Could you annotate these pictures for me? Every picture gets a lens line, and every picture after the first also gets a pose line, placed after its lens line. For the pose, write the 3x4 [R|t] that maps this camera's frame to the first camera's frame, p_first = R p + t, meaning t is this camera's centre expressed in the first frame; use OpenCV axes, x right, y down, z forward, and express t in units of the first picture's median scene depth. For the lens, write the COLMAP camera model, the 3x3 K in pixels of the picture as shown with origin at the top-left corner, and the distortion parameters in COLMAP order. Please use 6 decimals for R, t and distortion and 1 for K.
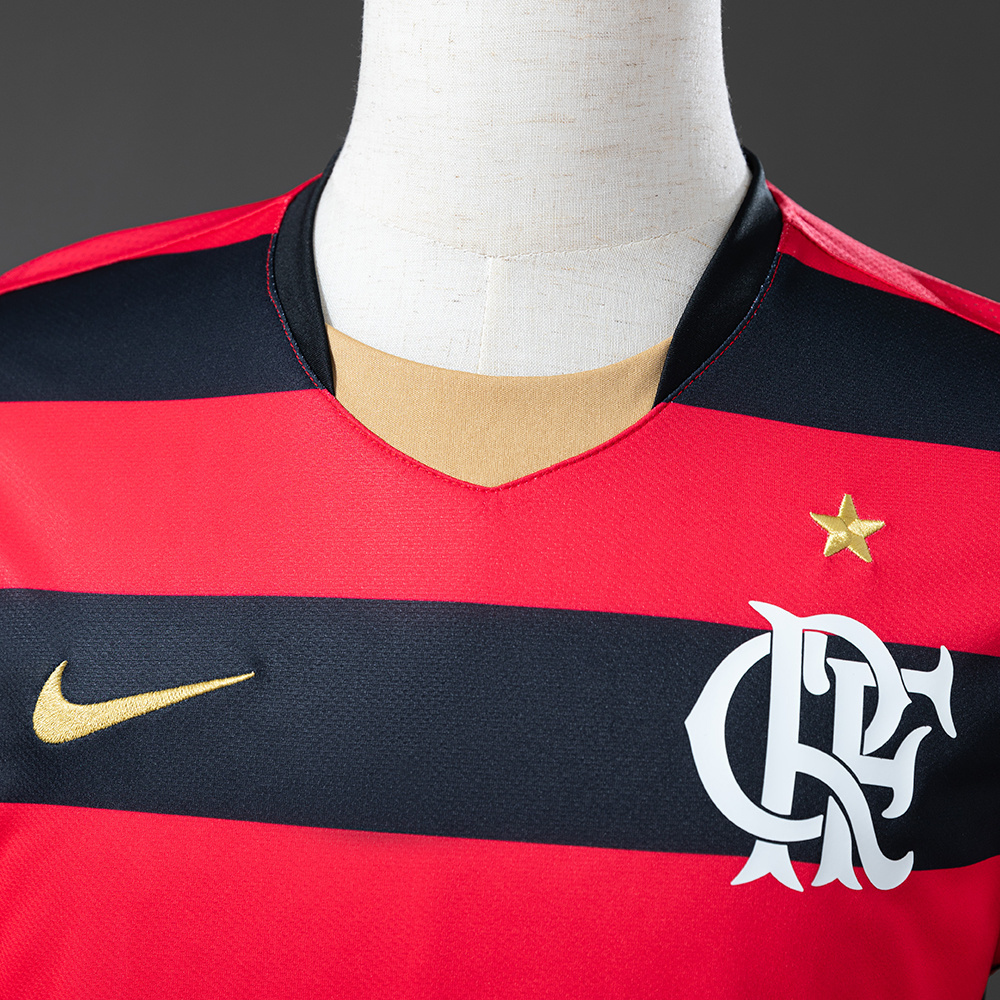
lens RADIAL K [[2253.5, 0, 500.0], [0, 2253.5, 500.0], [0, 0, 1]] dist [0.001635, -0.093396]
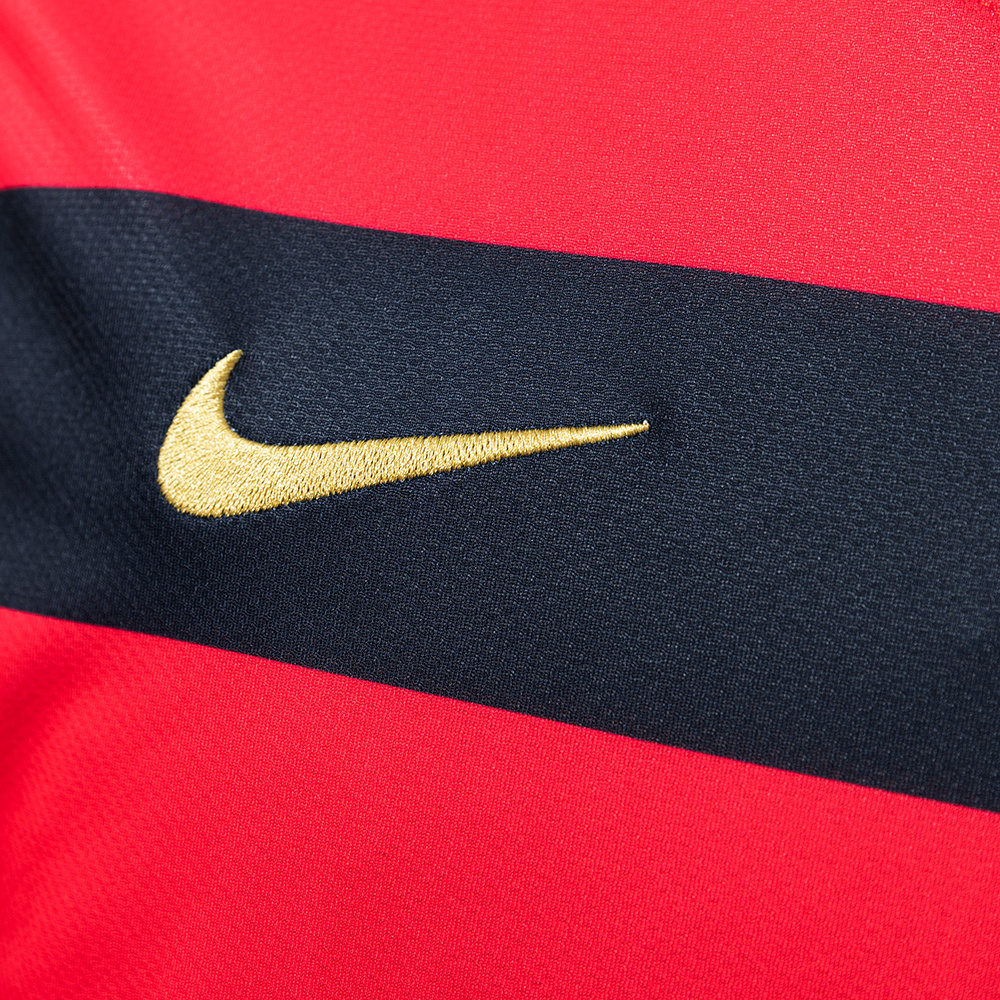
lens RADIAL K [[2457.0, 0, 500.0], [0, 2457.0, 500.0], [0, 0, 1]] dist [0.004952, 0.654048]
pose [[0.991400, 0.123515, 0.043257, -0.162589], [-0.127081, 0.987546, 0.092753, 0.049121], [-0.031262, -0.097452, 0.994749, 0.490357]]
